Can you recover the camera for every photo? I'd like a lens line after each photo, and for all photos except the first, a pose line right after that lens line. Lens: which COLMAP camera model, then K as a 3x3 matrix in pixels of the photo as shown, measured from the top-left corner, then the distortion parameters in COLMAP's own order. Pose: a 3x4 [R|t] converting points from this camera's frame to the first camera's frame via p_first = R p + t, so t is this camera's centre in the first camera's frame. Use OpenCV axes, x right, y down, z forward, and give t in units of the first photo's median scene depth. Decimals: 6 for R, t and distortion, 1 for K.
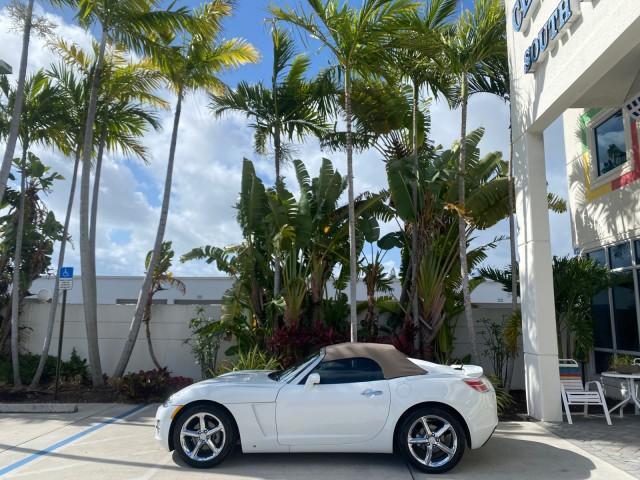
lens RADIAL K [[498.1, 0, 319.7], [0, 498.1, 231.3], [0, 0, 1]] dist [0.016813, -0.004060]
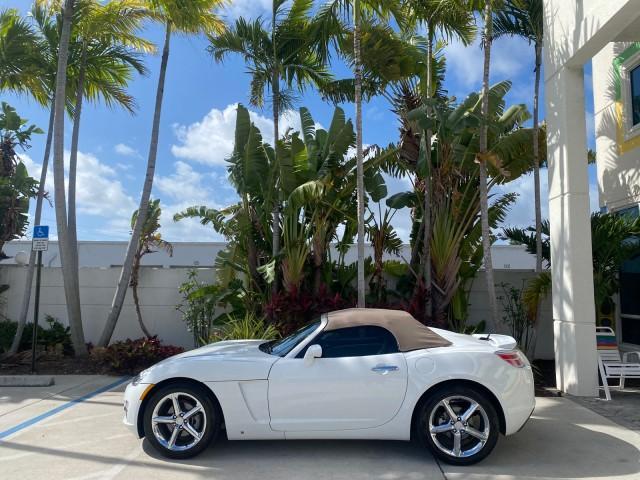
lens RADIAL K [[498.1, 0, 319.7], [0, 498.1, 231.3], [0, 0, 1]] dist [0.016813, -0.004060]
pose [[0.999973, -0.001489, -0.007174, 0.001694], [0.001941, 0.997988, 0.063368, 0.023381], [0.007065, -0.063380, 0.997964, 0.098035]]
